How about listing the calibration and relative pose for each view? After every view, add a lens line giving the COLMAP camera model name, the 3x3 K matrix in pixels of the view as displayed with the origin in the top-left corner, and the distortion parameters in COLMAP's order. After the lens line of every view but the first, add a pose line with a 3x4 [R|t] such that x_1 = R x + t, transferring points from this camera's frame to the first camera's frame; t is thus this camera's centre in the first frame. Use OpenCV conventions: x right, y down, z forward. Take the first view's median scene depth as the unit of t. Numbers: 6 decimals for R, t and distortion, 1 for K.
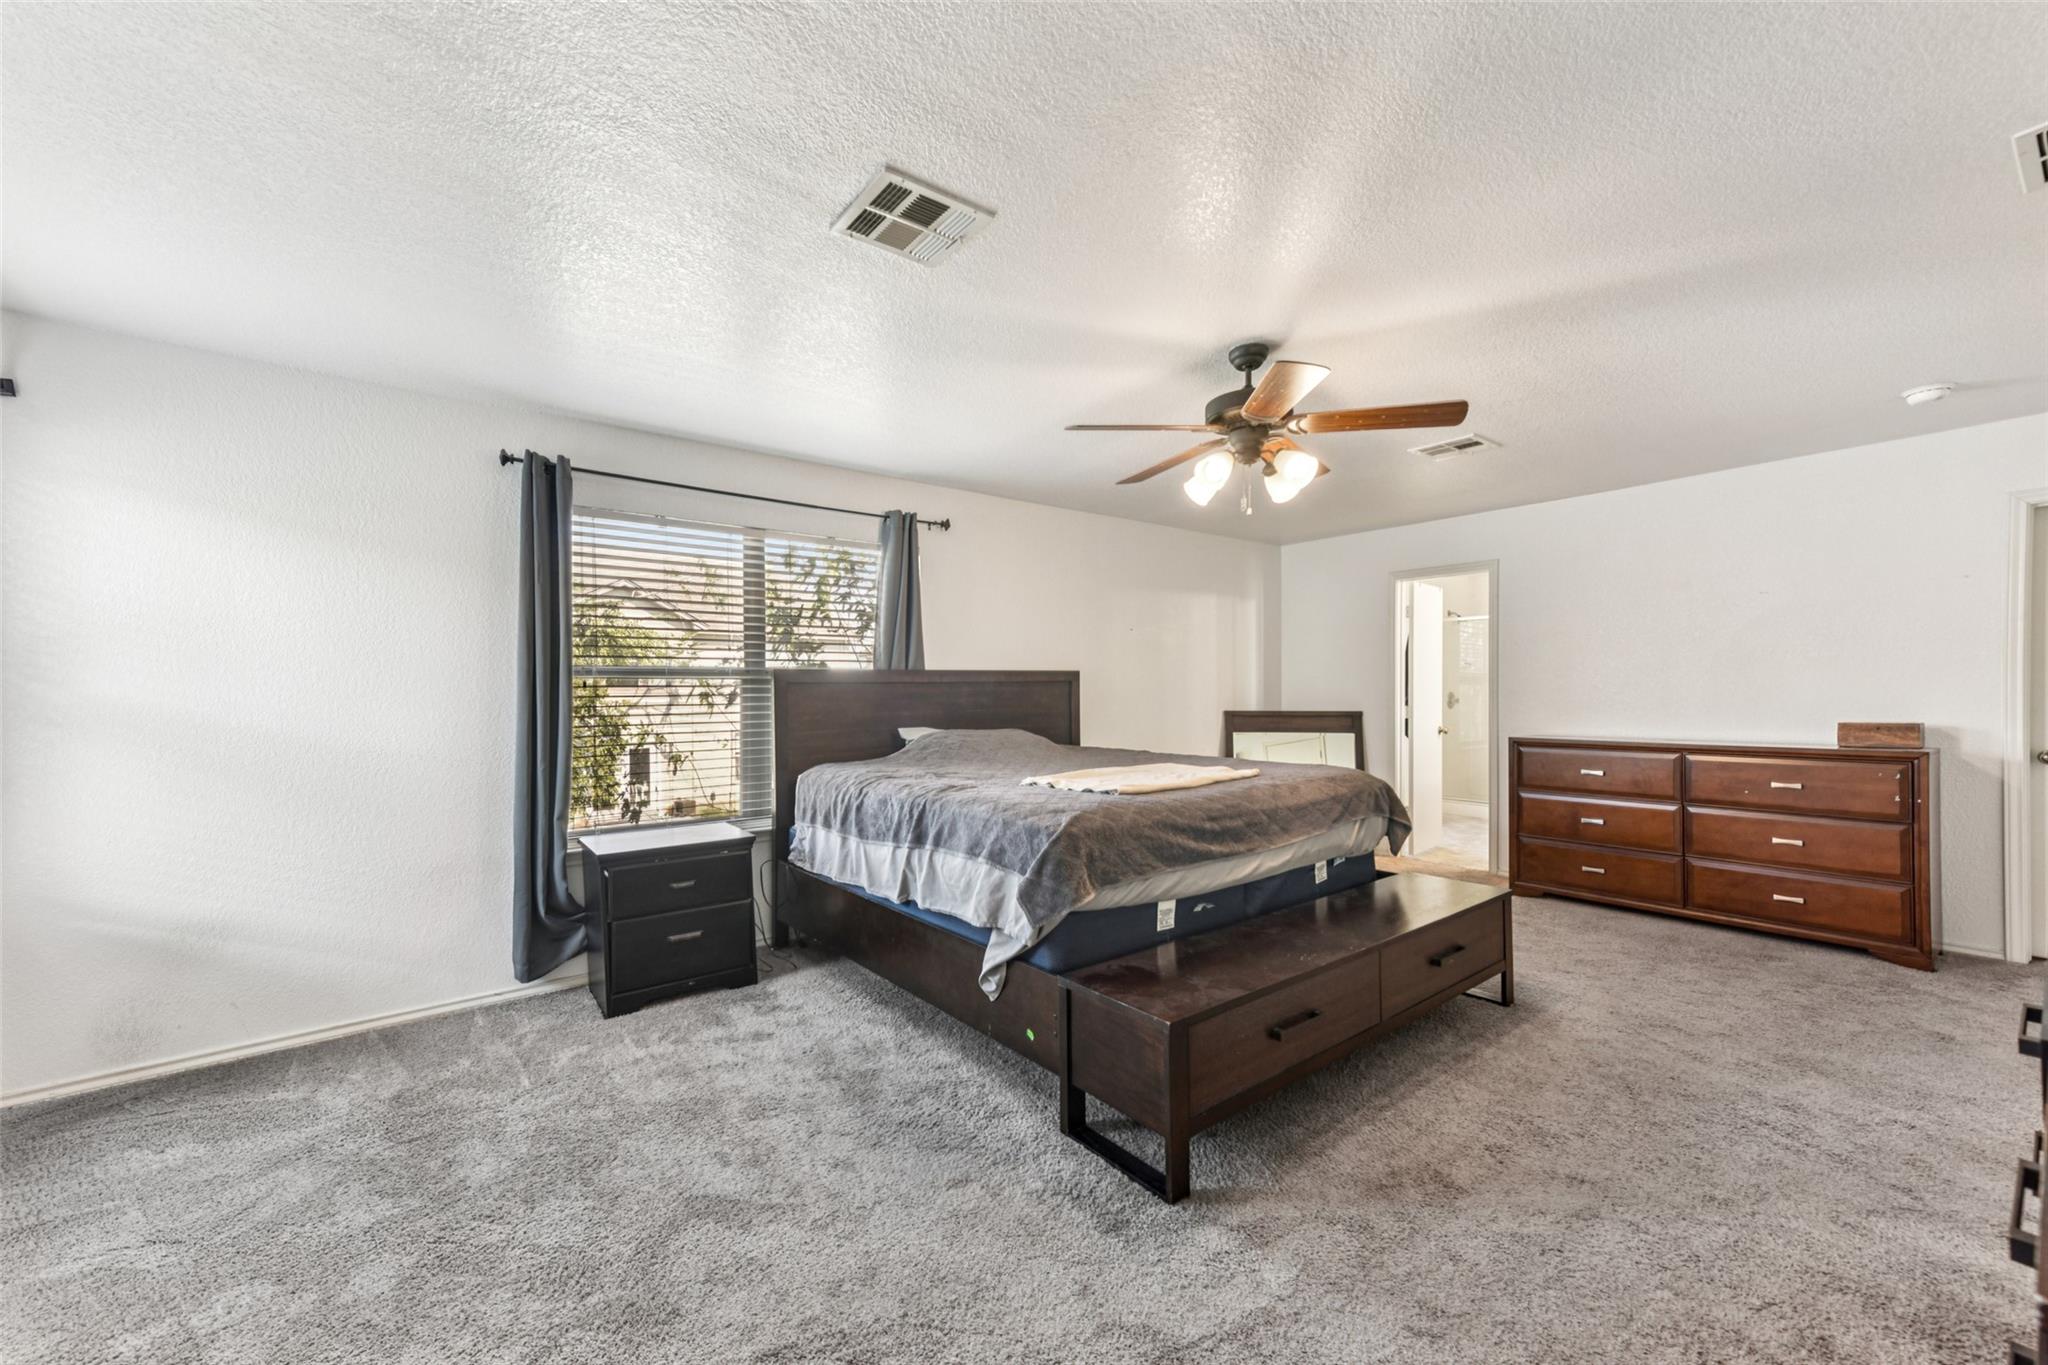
lens RADIAL K [[797.6, 0, 1032.5], [0, 797.6, 684.5], [0, 0, 1]] dist [0.028772, 0.000214]
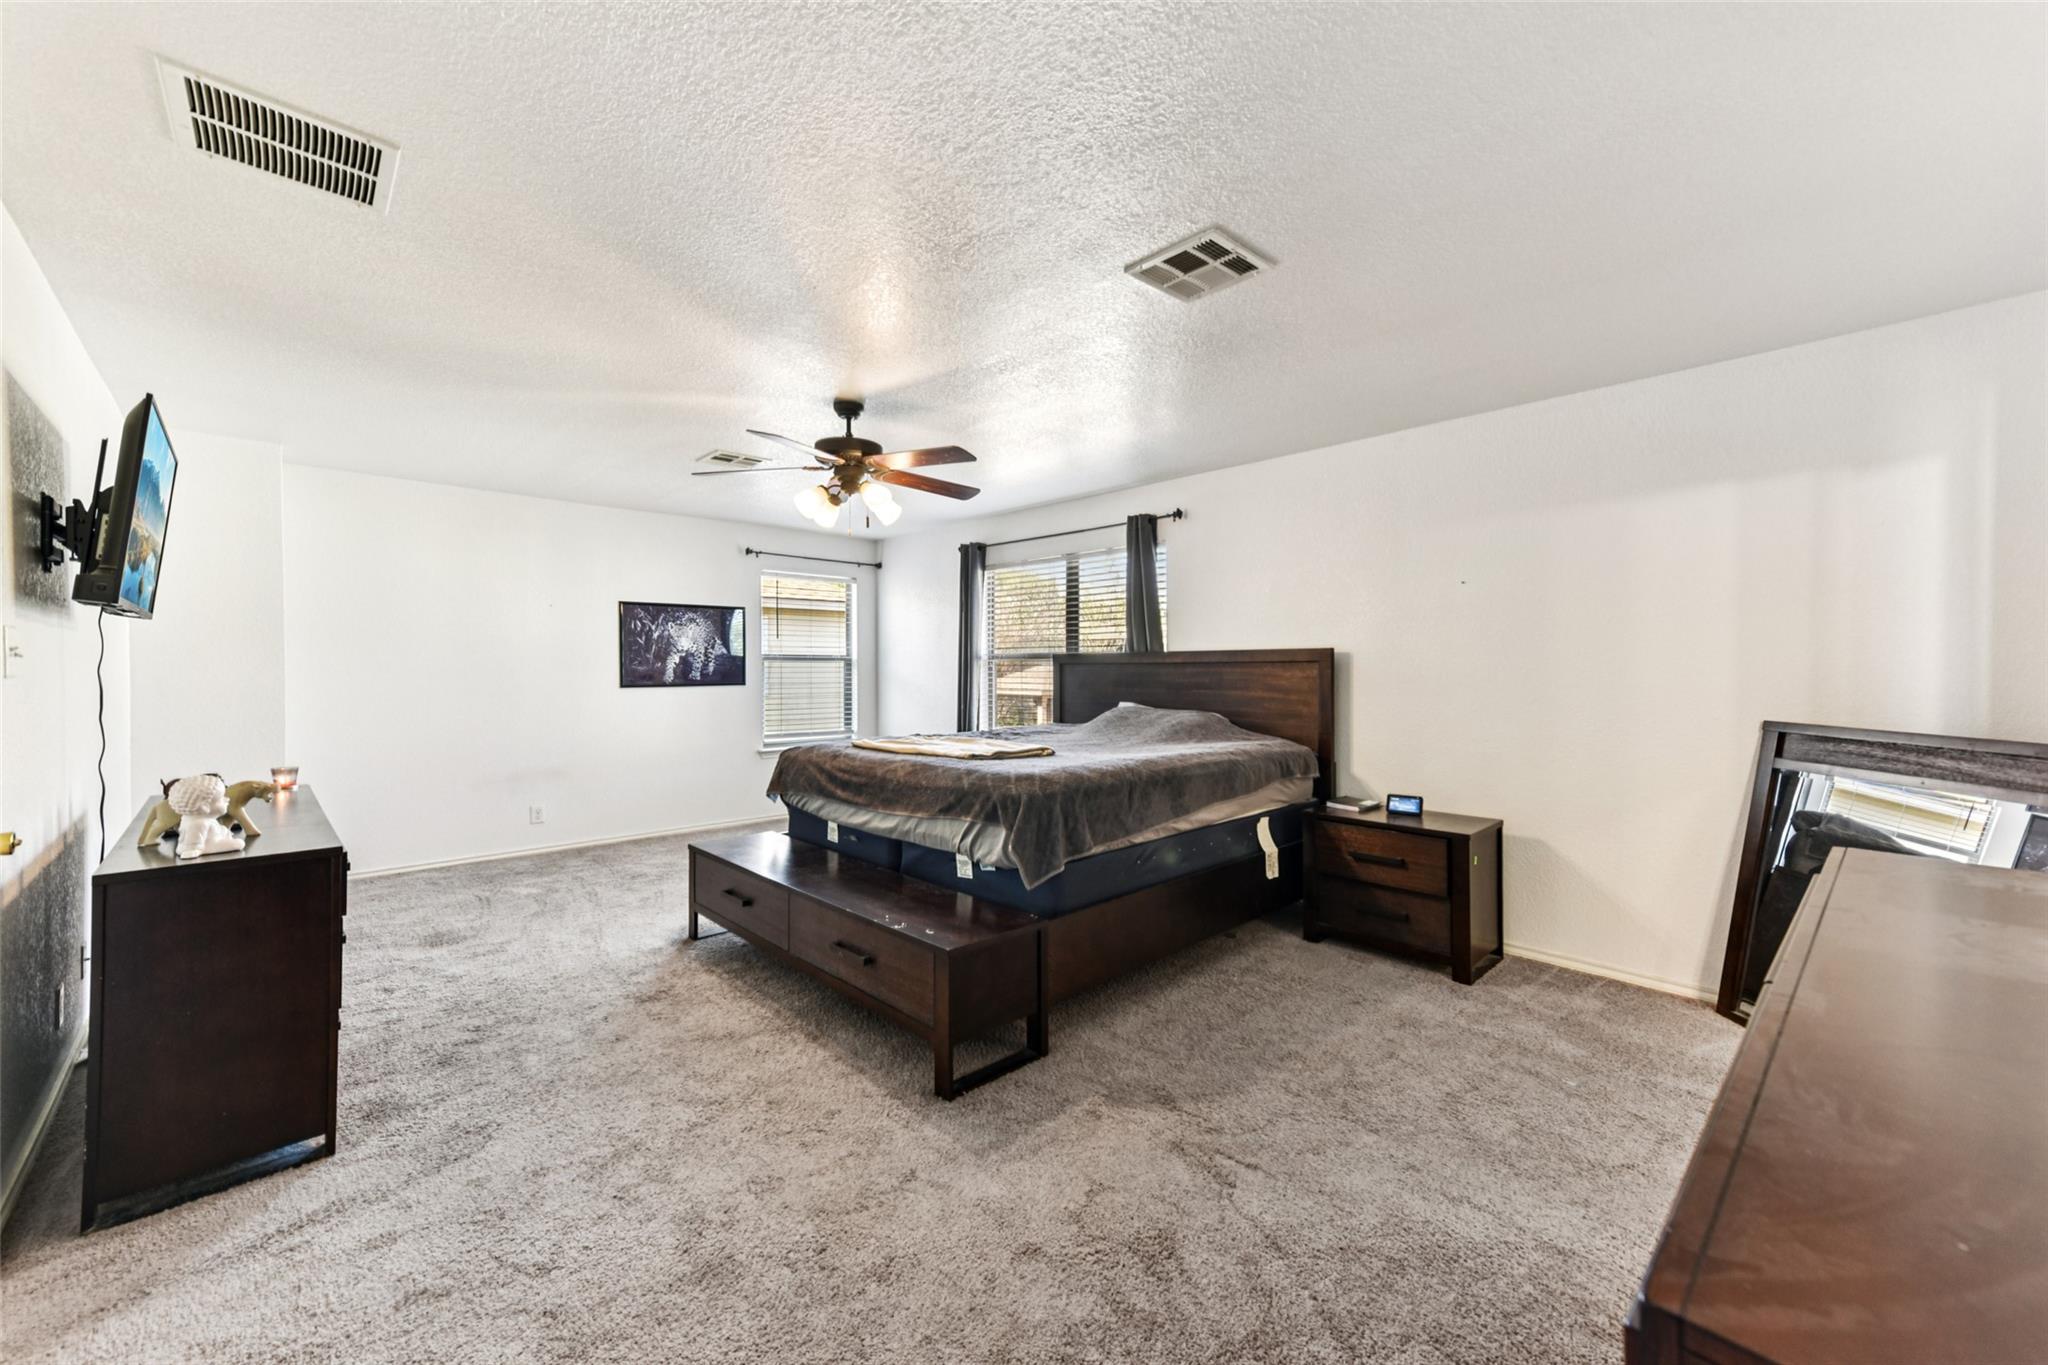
lens RADIAL K [[802.1, 0, 1027.4], [0, 802.1, 662.4], [0, 0, 1]] dist [0.021354, 0.000019]
pose [[0.093662, 0.005198, -0.995590, 1.430412], [0.004339, 0.999975, 0.005629, -0.015817], [0.995595, -0.004847, 0.093638, 1.073066]]
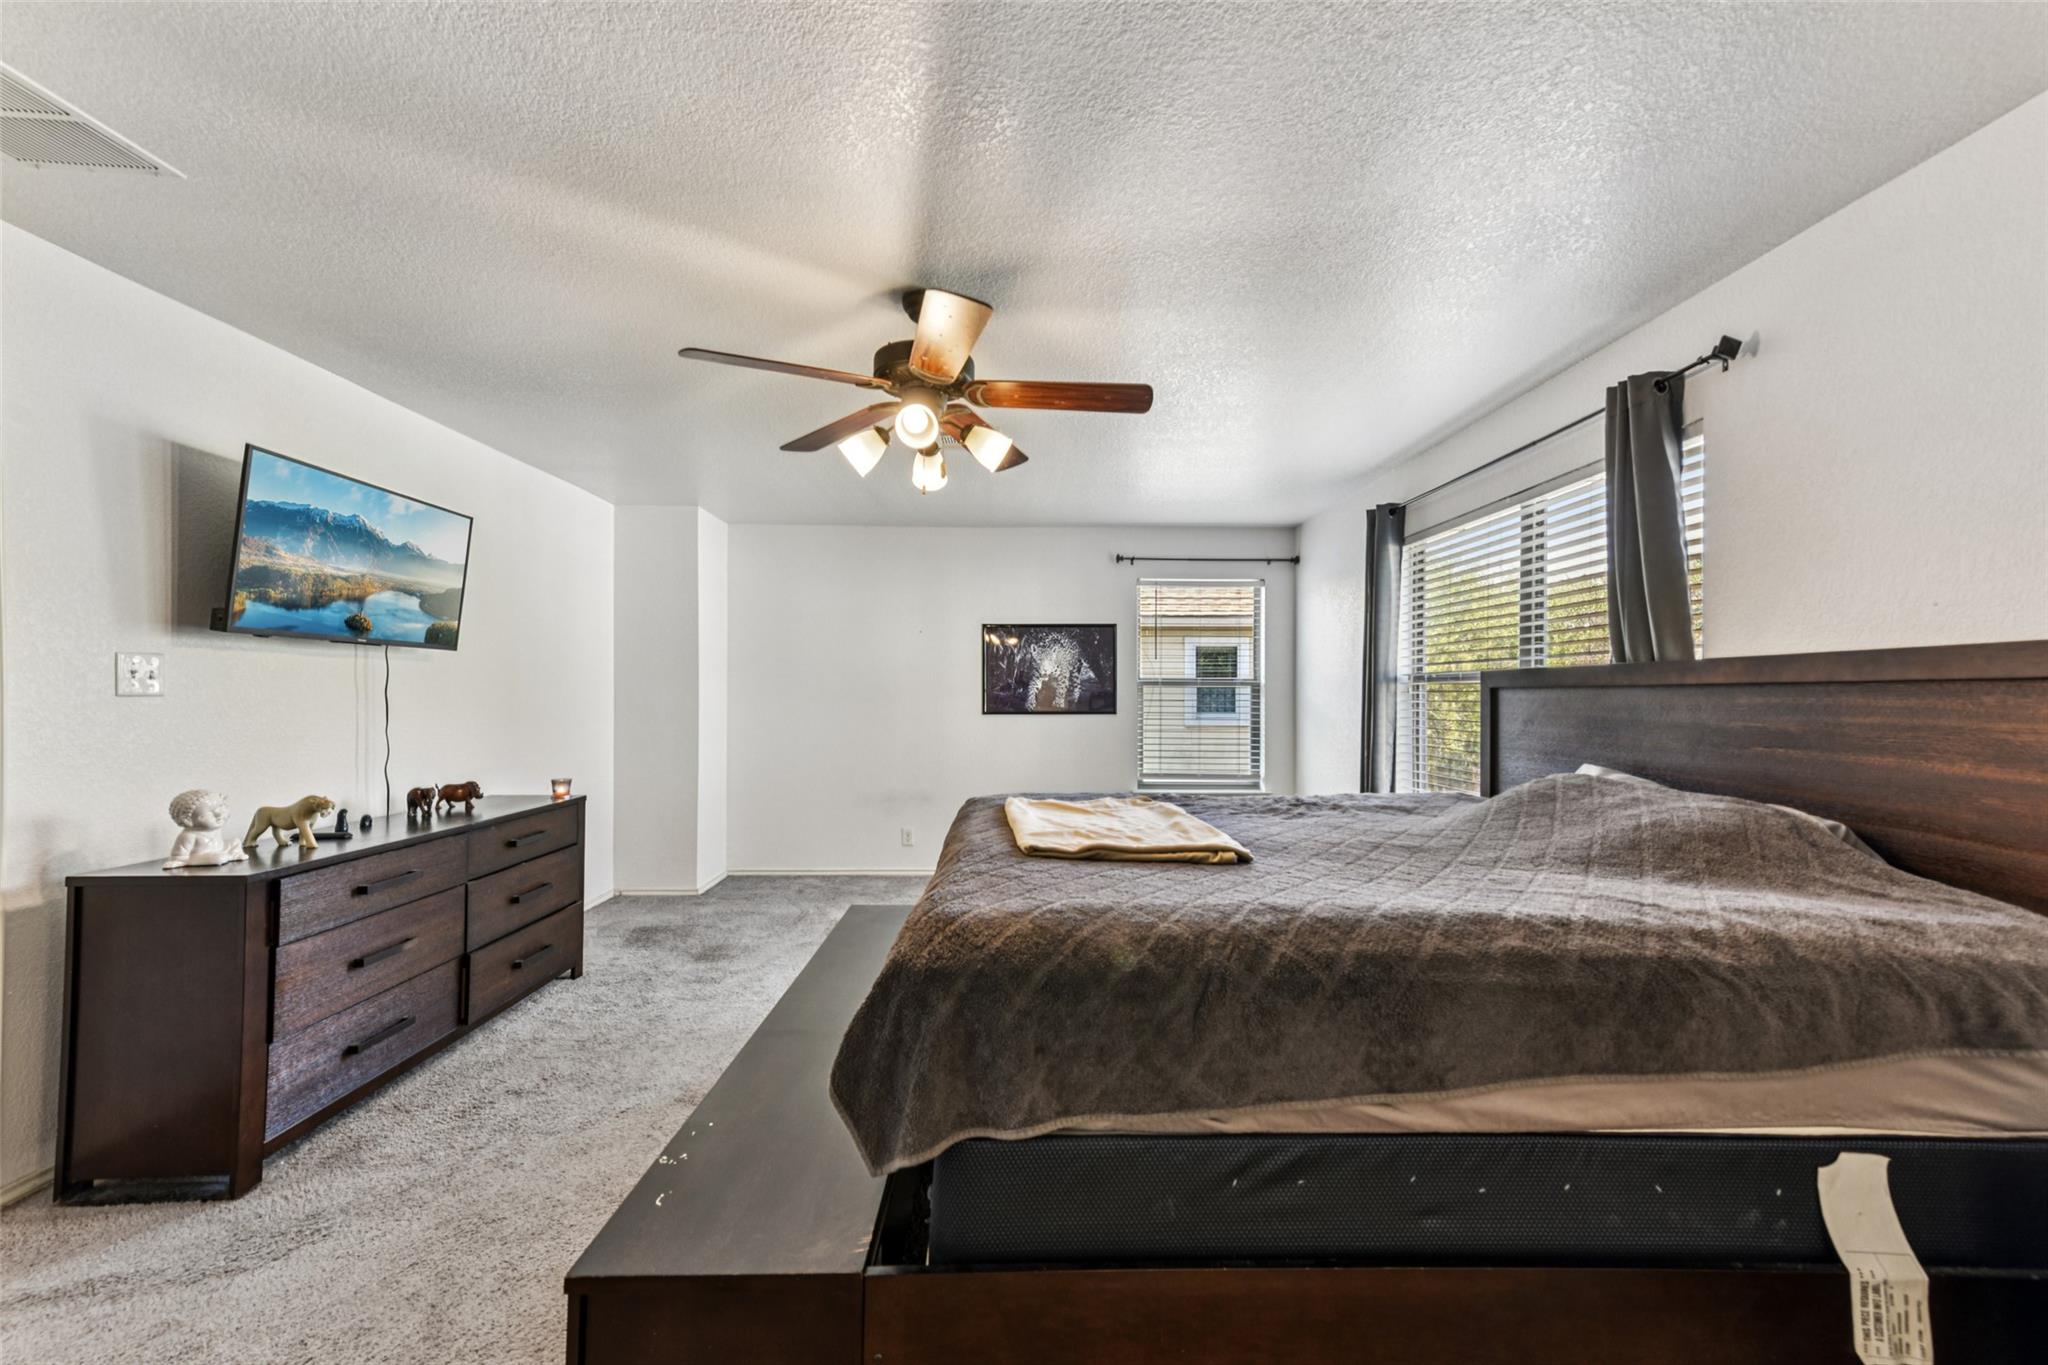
lens RADIAL K [[797.6, 0, 1032.5], [0, 797.6, 684.5], [0, 0, 1]] dist [0.028772, 0.000214]
pose [[-0.610395, -0.001171, -0.792096, 0.804630], [0.007450, 0.999946, -0.007219, -0.003218], [0.792062, -0.010308, -0.610354, 1.483491]]
